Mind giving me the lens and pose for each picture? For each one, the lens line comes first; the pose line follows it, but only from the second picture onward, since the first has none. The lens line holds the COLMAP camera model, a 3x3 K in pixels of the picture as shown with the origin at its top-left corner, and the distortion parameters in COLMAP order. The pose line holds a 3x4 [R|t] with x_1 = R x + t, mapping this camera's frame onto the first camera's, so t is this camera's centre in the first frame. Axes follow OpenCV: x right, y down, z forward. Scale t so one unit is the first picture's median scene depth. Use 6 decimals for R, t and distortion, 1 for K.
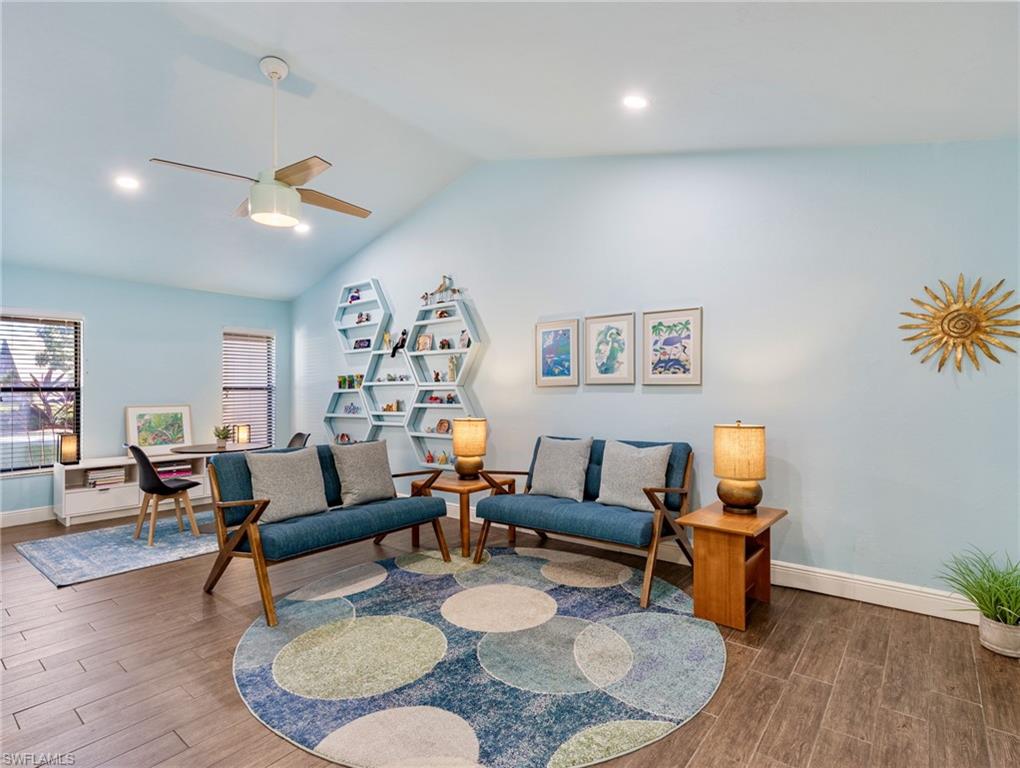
lens RADIAL K [[516.5, 0, 515.6], [0, 516.5, 386.1], [0, 0, 1]] dist [0.008491, -0.002135]
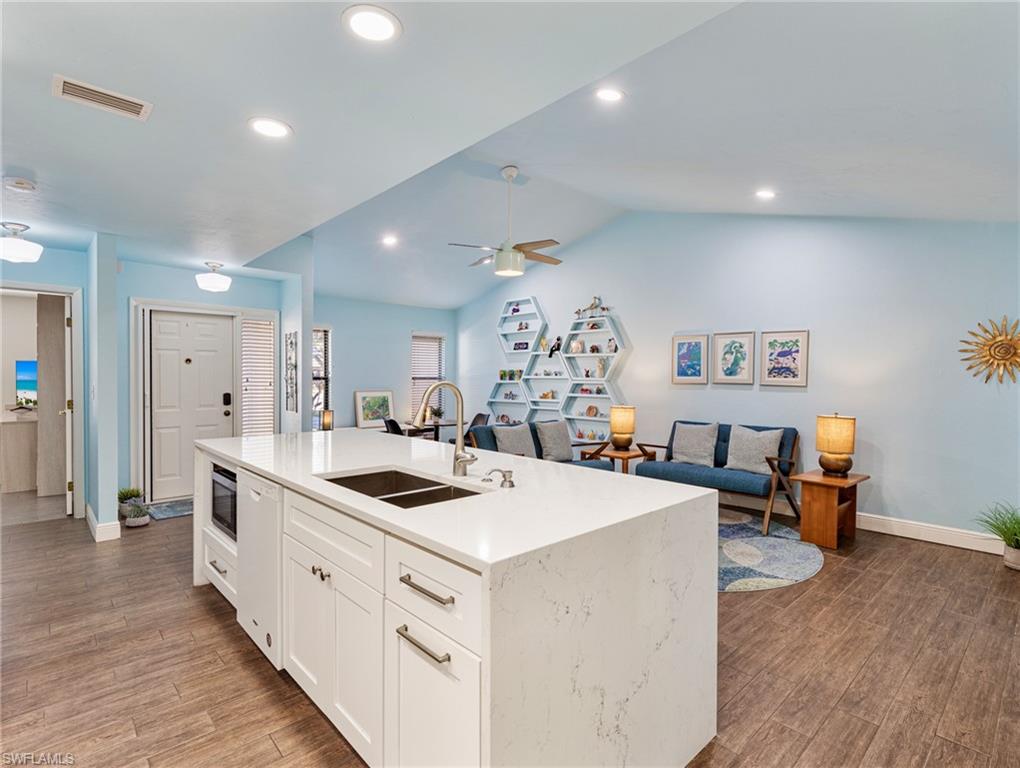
lens RADIAL K [[516.5, 0, 515.7], [0, 516.5, 383.7], [0, 0, 1]] dist [0.008491, -0.002135]
pose [[0.990176, 0.016947, -0.138793, -0.188429], [-0.013406, 0.999561, 0.026410, -0.030872], [0.139180, -0.024290, 0.989969, -0.411197]]
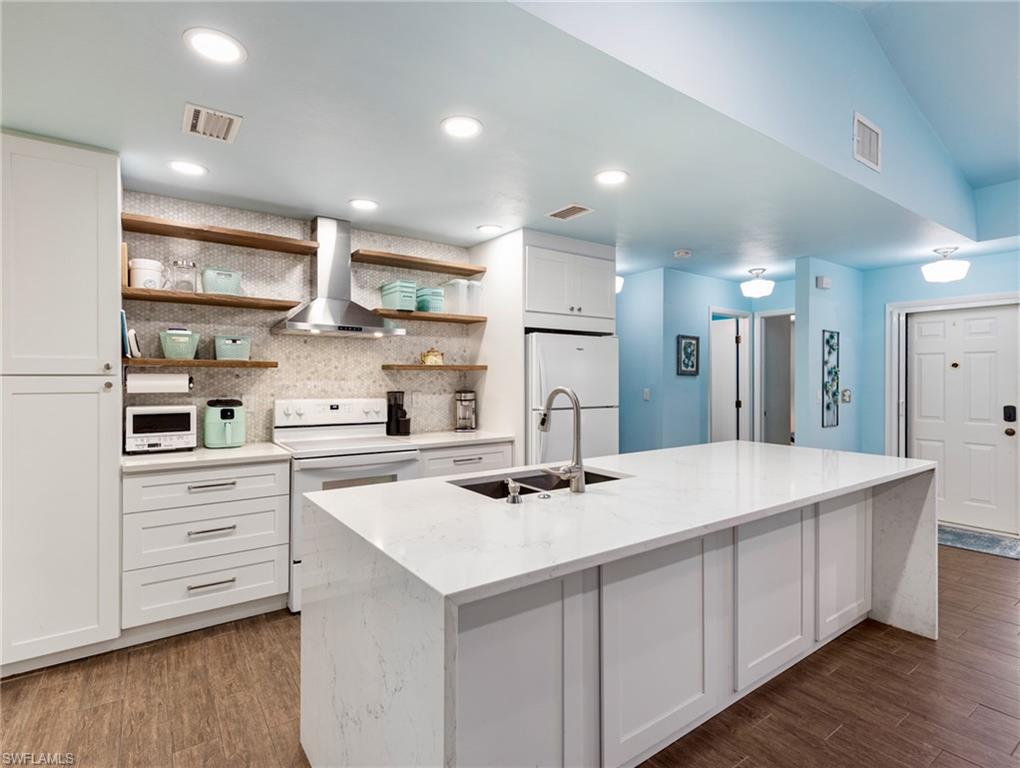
lens RADIAL K [[516.5, 0, 515.8], [0, 516.5, 375.9], [0, 0, 1]] dist [0.008491, -0.002135]
pose [[-0.268798, 0.003595, -0.963190, 0.160899], [0.008577, 0.999962, 0.001339, -0.029802], [0.963158, -0.007901, -0.268818, 0.181402]]
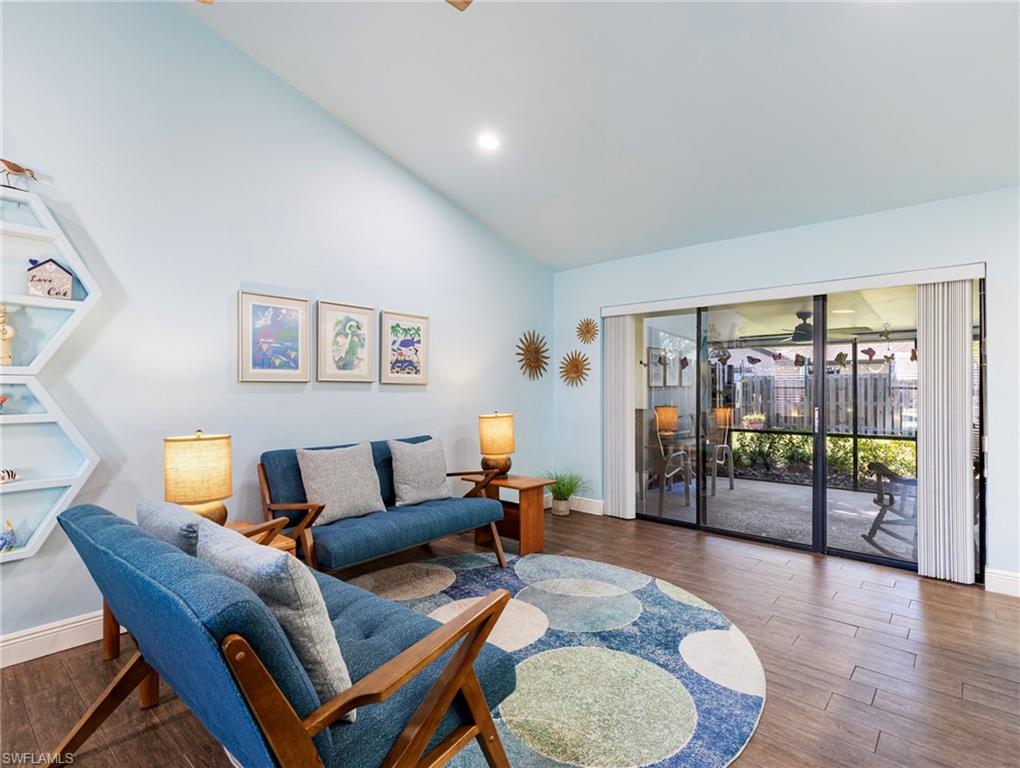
lens RADIAL K [[516.5, 0, 513.6], [0, 516.5, 386.6], [0, 0, 1]] dist [0.008491, -0.002135]
pose [[0.040471, 0.012419, 0.999104, -0.680483], [-0.012915, 0.999846, -0.011905, 0.011477], [-0.999097, -0.012422, 0.040625, 0.654054]]
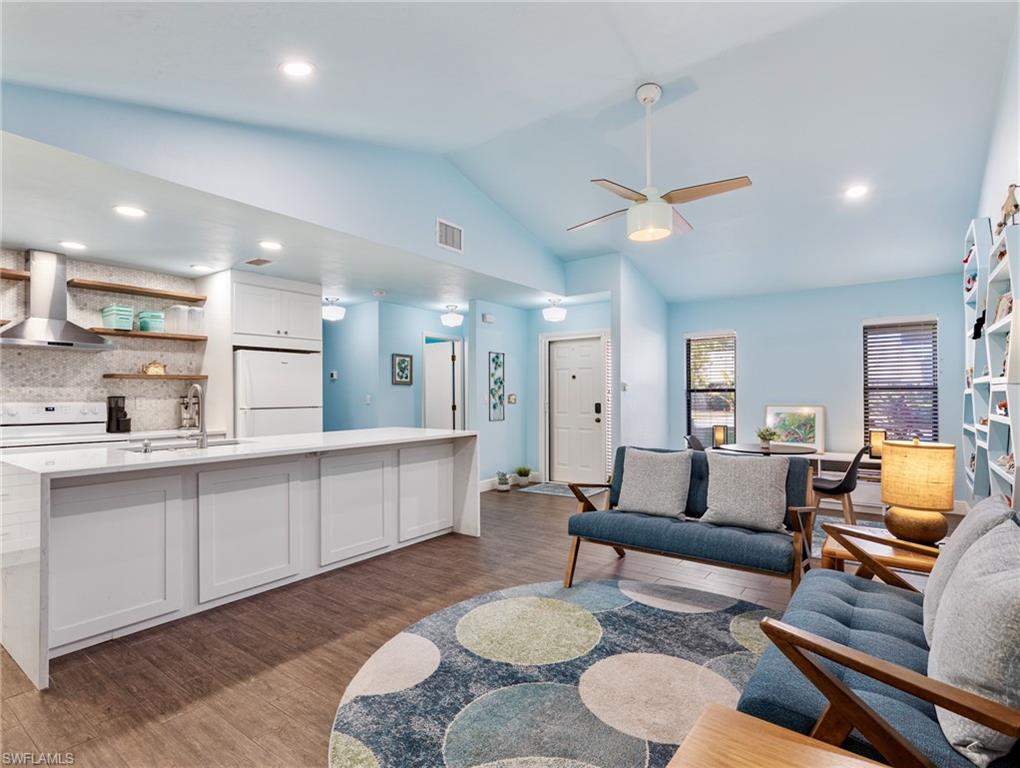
lens RADIAL K [[516.5, 0, 514.5], [0, 516.5, 389.6], [0, 0, 1]] dist [0.008491, -0.002135]
pose [[0.039822, -0.001784, -0.999205, 0.492310], [0.014735, 0.999891, -0.001198, -0.002167], [0.999098, -0.014675, 0.039844, 0.552365]]
